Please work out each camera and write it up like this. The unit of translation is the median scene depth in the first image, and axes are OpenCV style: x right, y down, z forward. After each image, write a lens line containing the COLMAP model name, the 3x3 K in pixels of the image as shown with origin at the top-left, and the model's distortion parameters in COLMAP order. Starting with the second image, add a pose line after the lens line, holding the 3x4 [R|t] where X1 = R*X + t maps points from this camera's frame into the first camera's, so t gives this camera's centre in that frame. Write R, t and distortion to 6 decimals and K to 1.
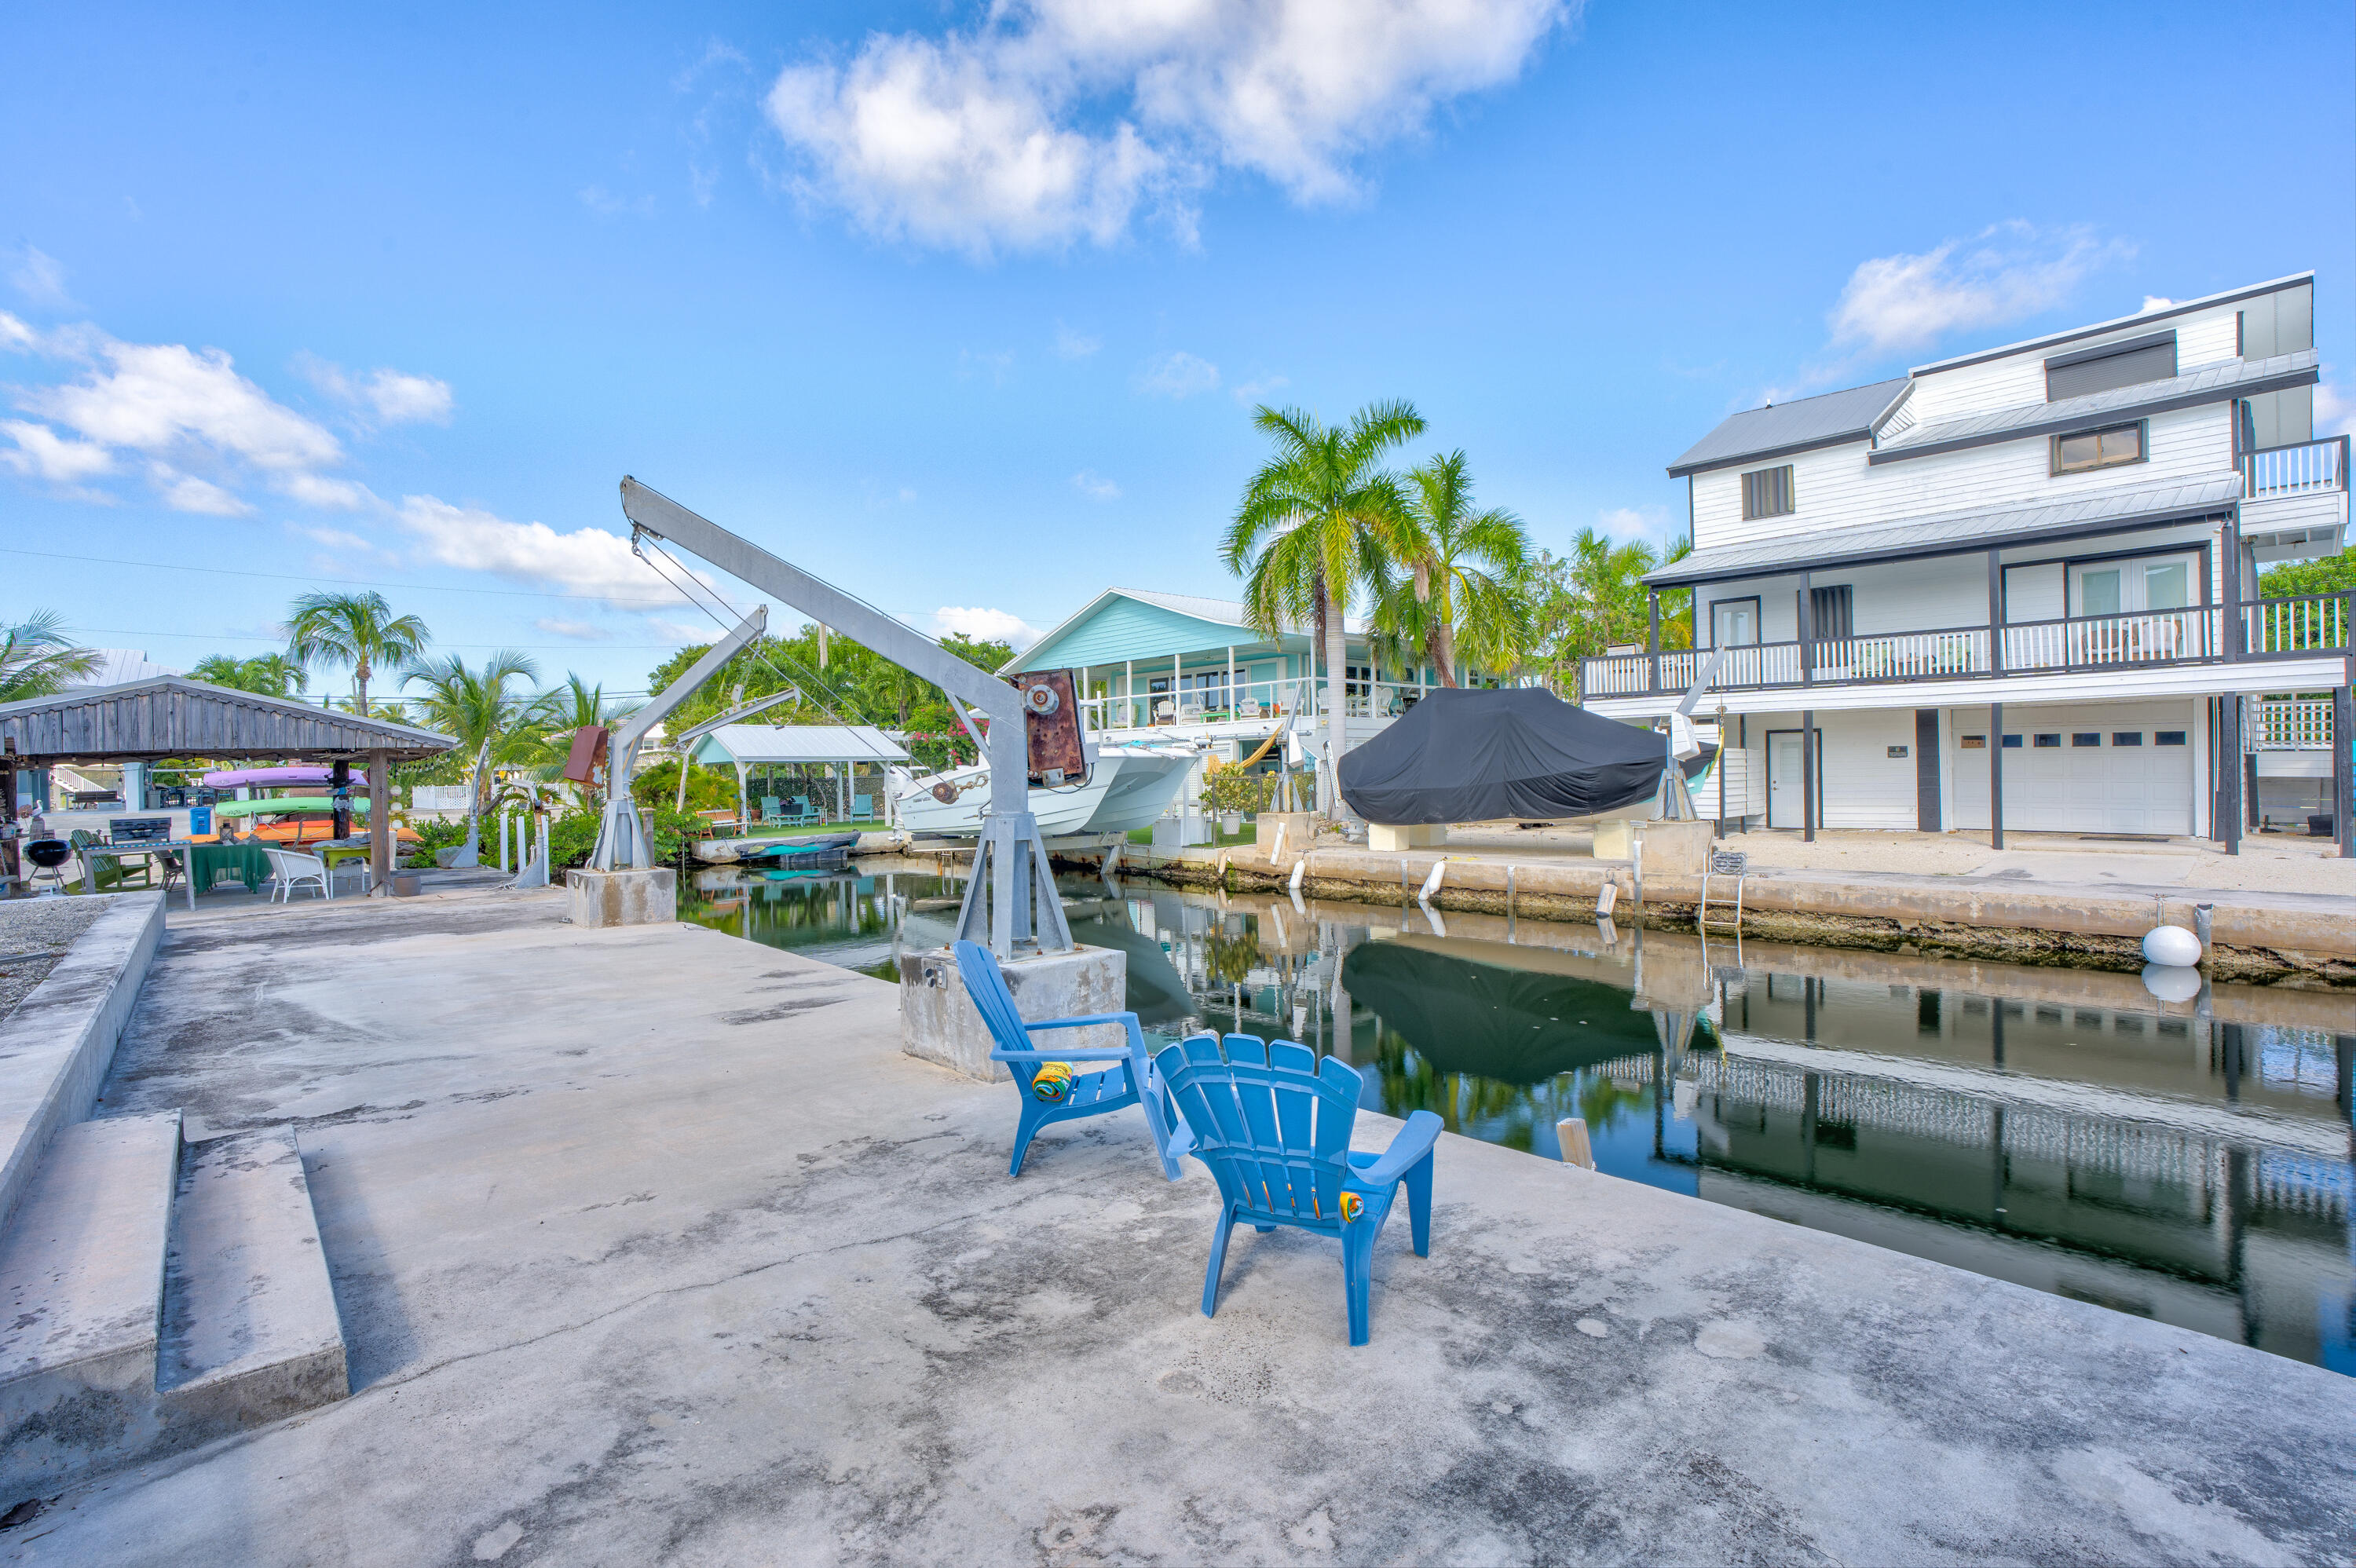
lens RADIAL K [[1074.8, 0, 1177.4], [0, 1074.8, 773.4], [0, 0, 1]] dist [-0.003831, 0.000517]
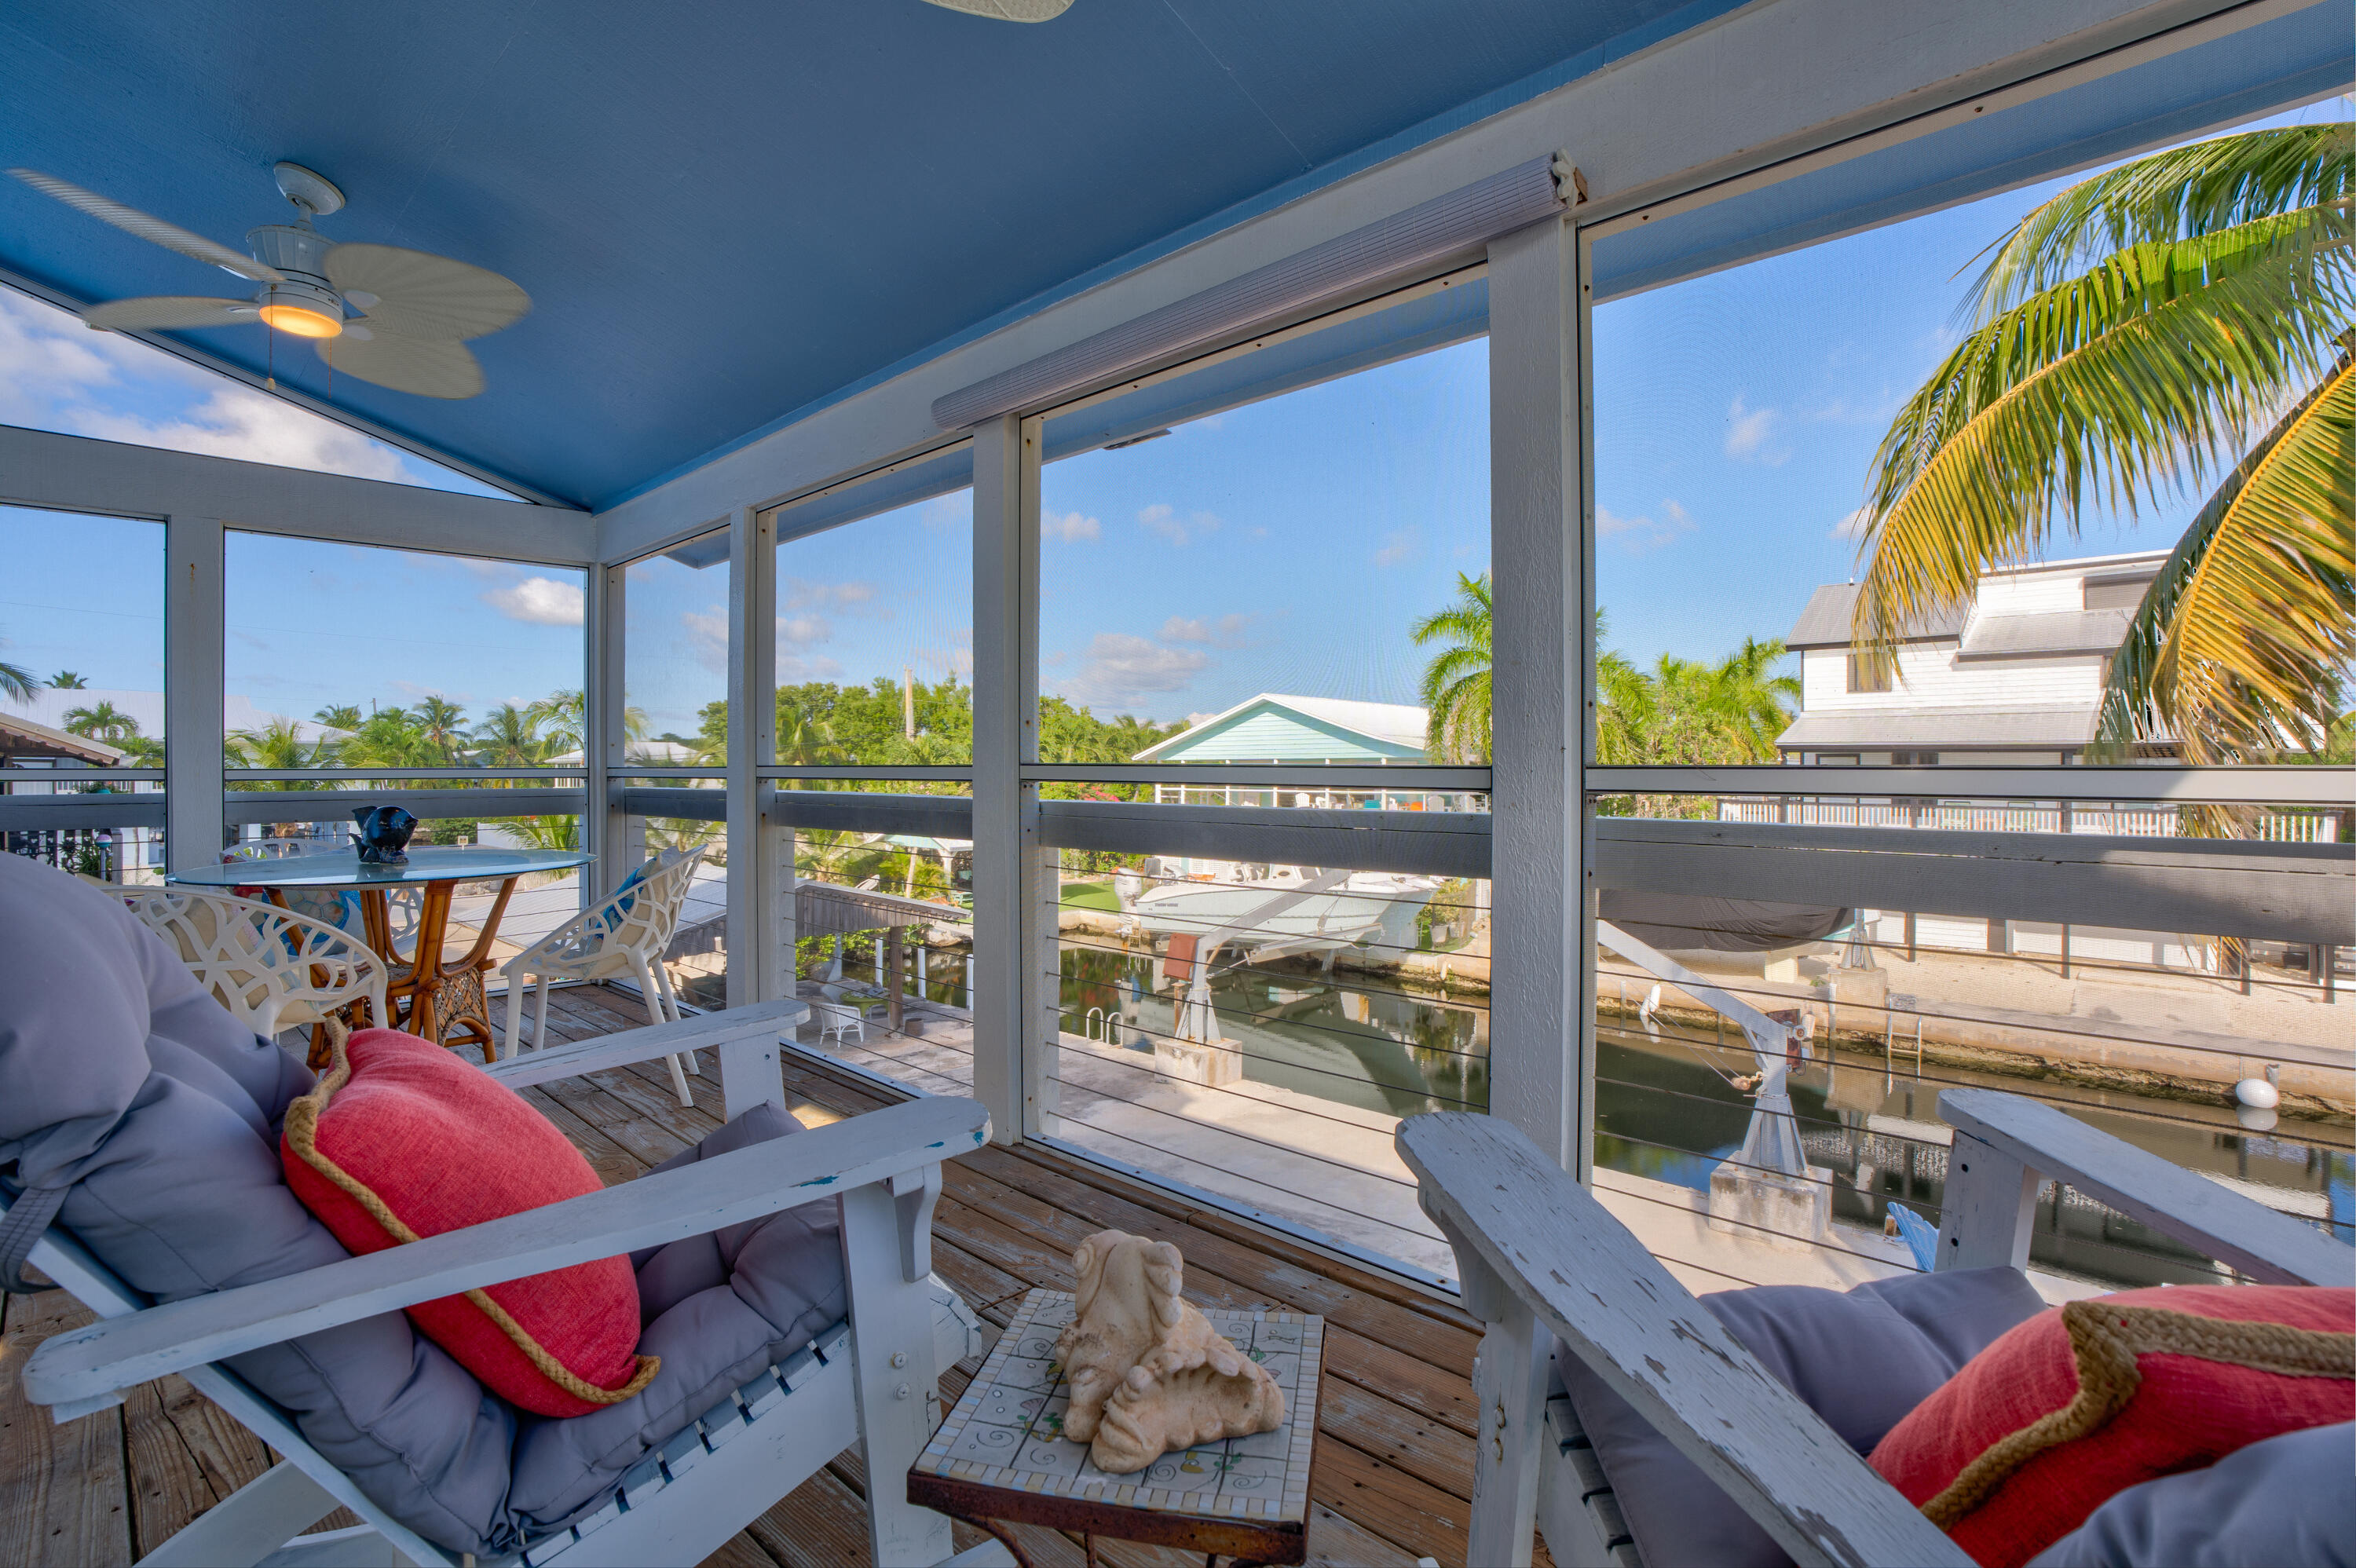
lens RADIAL K [[1074.8, 0, 1170.8], [0, 1074.8, 783.8], [0, 0, 1]] dist [-0.003831, 0.000517]
pose [[0.997566, 0.018531, 0.067217, -0.485965], [-0.018971, 0.999803, 0.005919, -0.177410], [-0.067094, -0.007180, 0.997721, -0.272792]]
